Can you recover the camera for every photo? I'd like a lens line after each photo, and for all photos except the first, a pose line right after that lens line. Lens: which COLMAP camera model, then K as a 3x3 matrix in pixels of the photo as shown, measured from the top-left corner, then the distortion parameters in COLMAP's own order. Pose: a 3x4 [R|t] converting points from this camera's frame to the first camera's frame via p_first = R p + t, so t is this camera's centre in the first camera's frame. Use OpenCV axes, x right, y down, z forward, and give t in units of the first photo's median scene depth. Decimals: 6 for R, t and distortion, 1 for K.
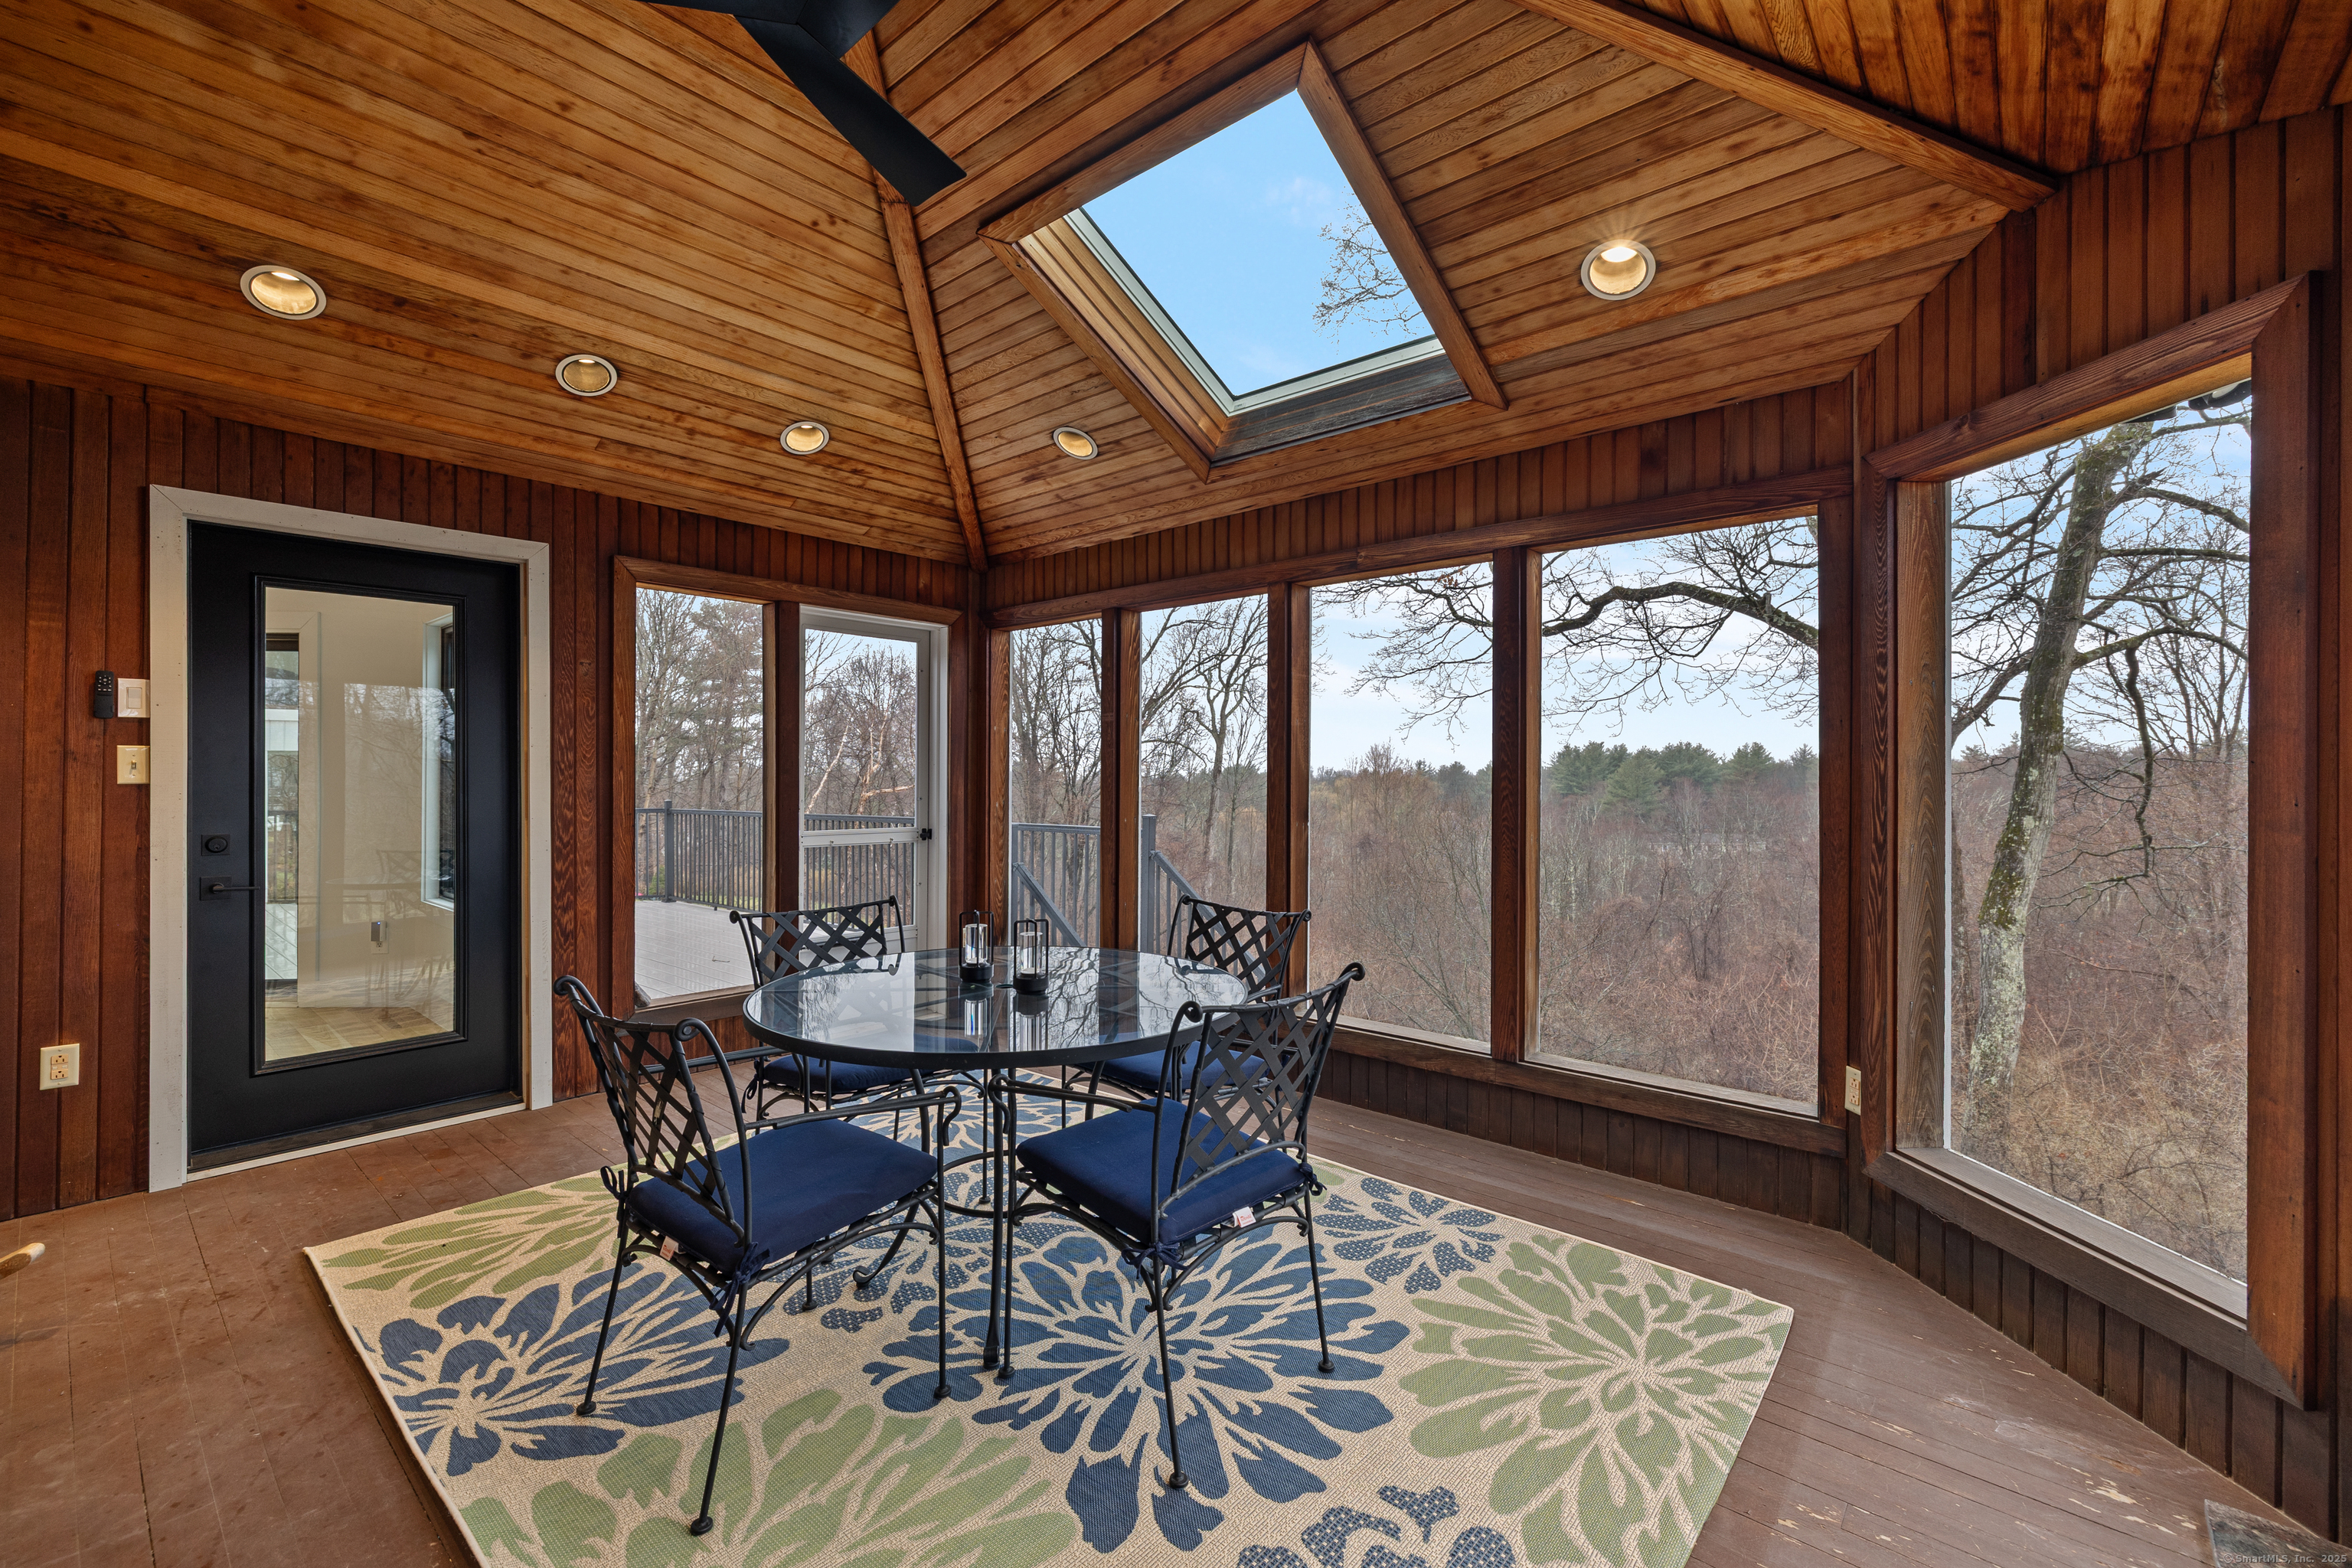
lens RADIAL K [[1000.8, 0, 1160.5], [0, 1000.8, 779.4], [0, 0, 1]] dist [0.000269, -0.000975]
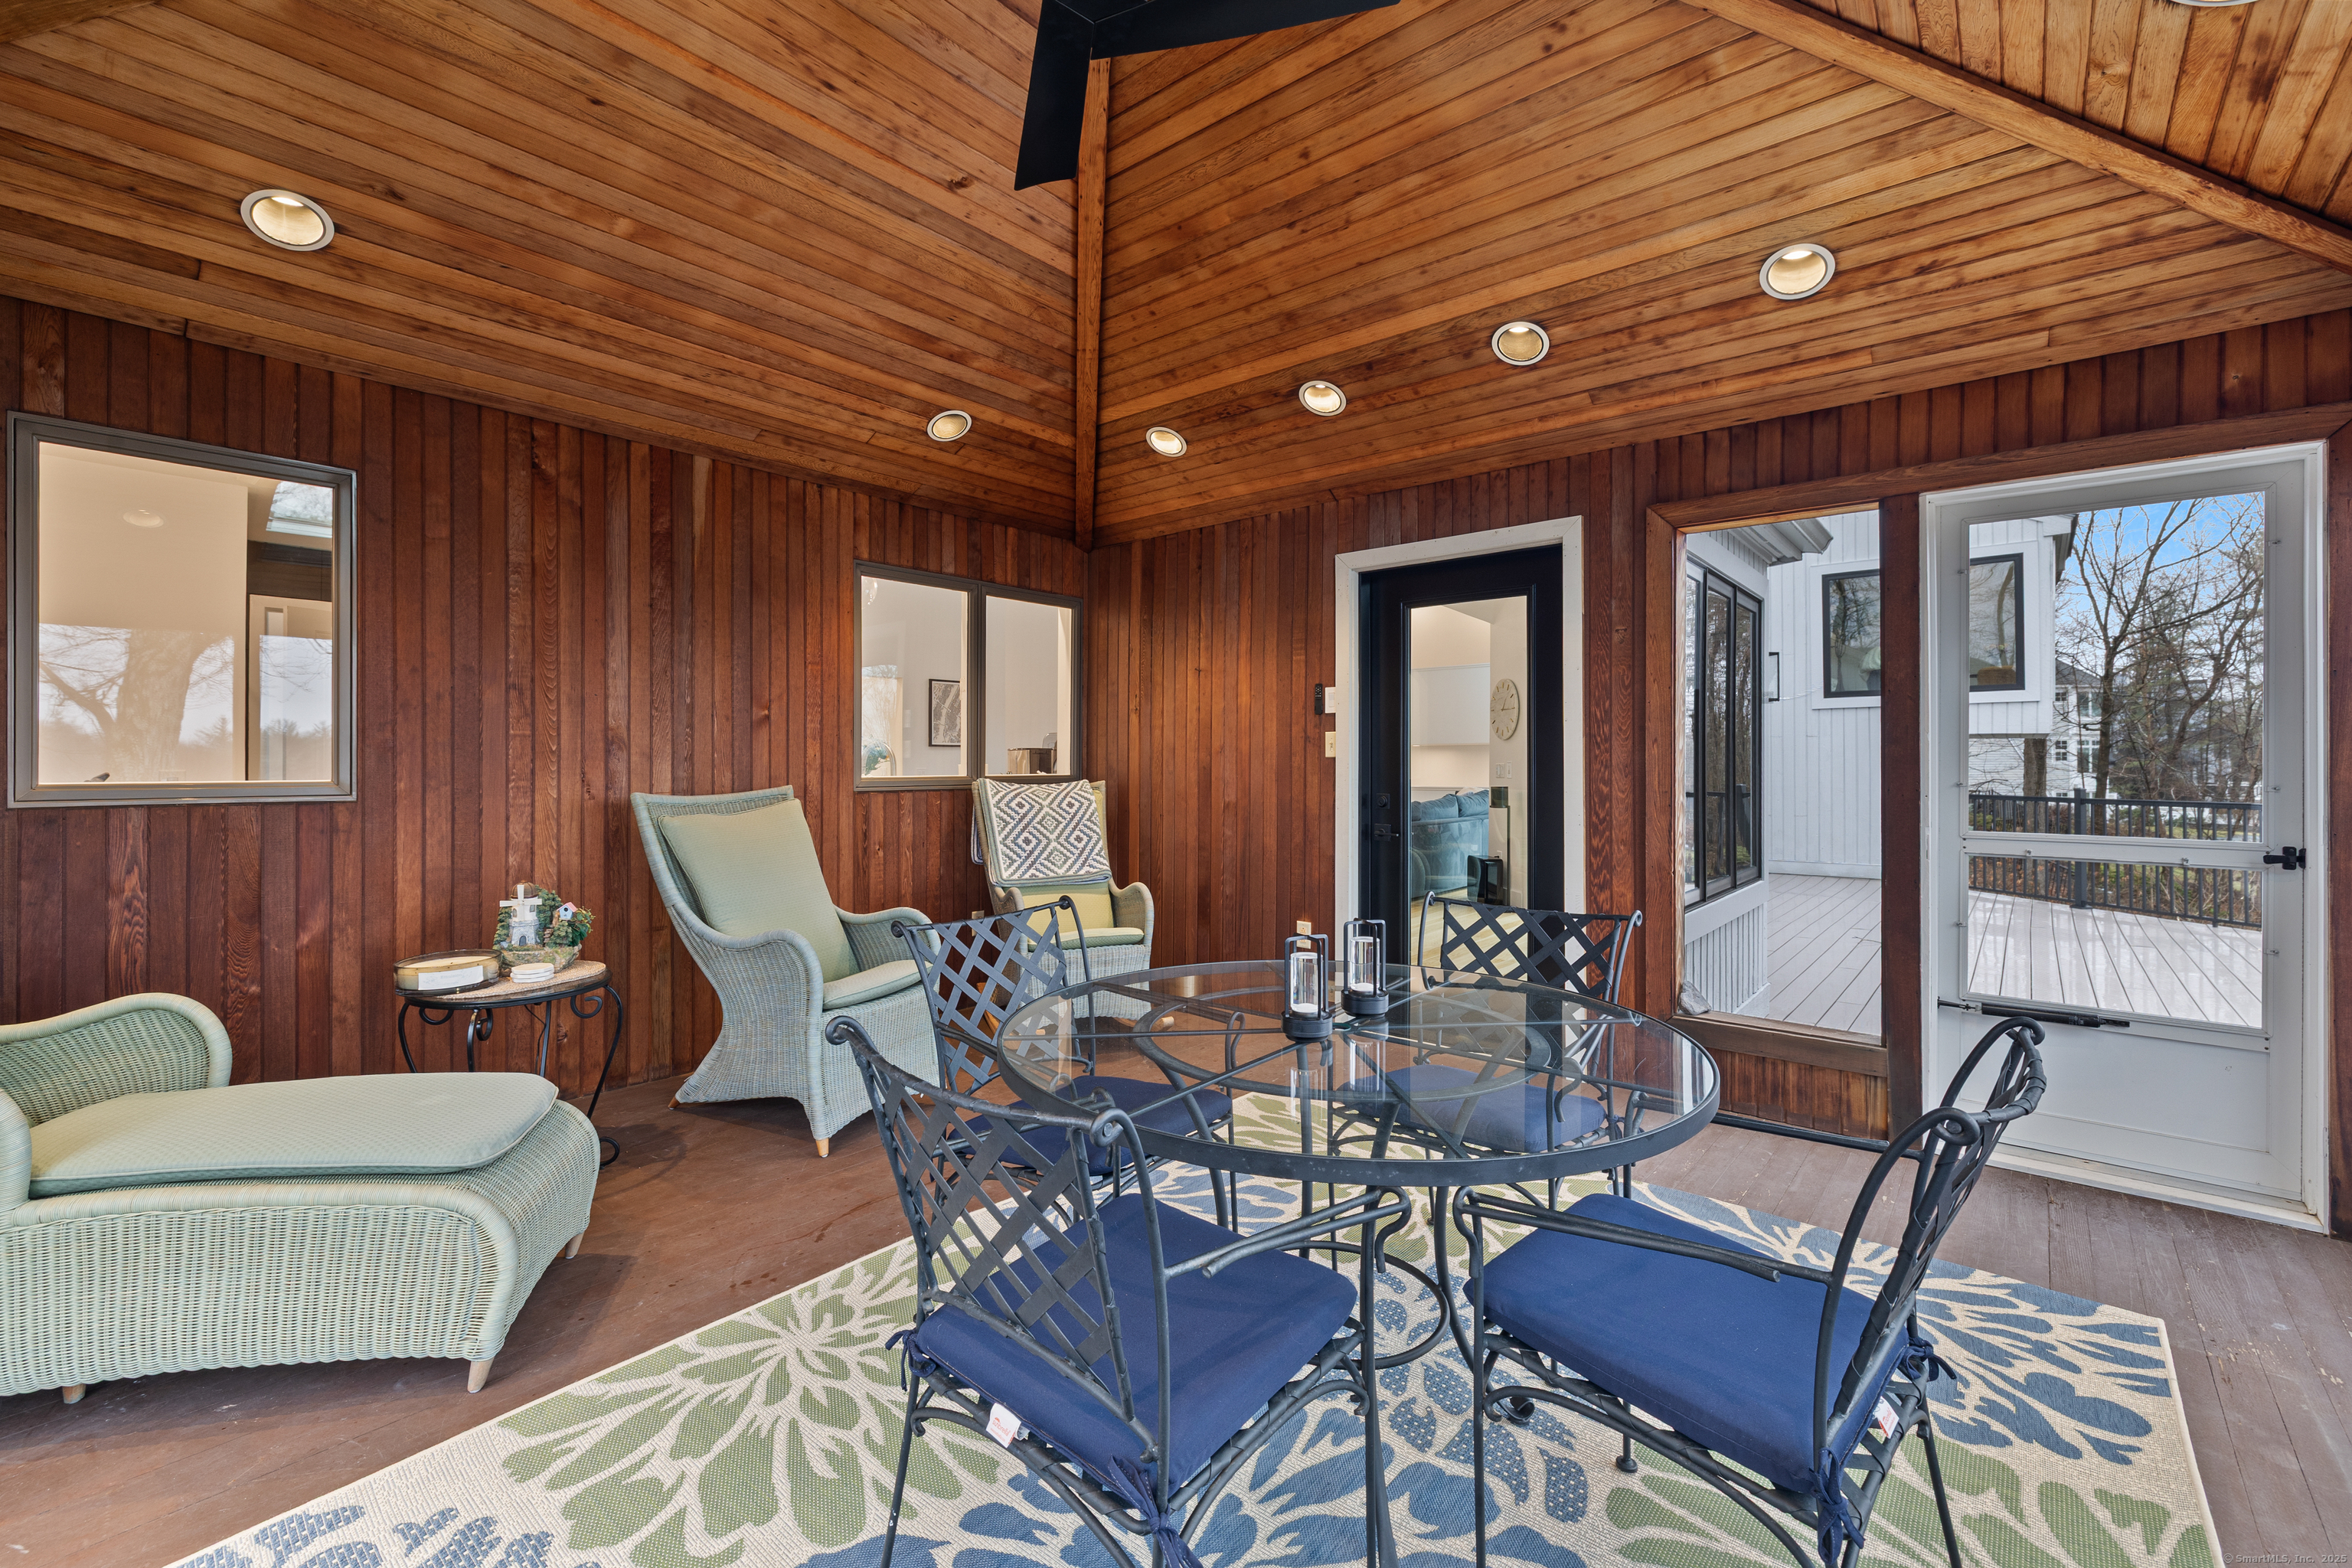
lens RADIAL K [[1000.8, 0, 1162.6], [0, 1000.8, 767.9], [0, 0, 1]] dist [0.000269, -0.000975]
pose [[0.014964, 0.005512, -0.999873, 0.376443], [-0.004178, 0.999976, 0.005450, 0.010833], [0.999879, 0.004096, 0.014987, 0.577124]]
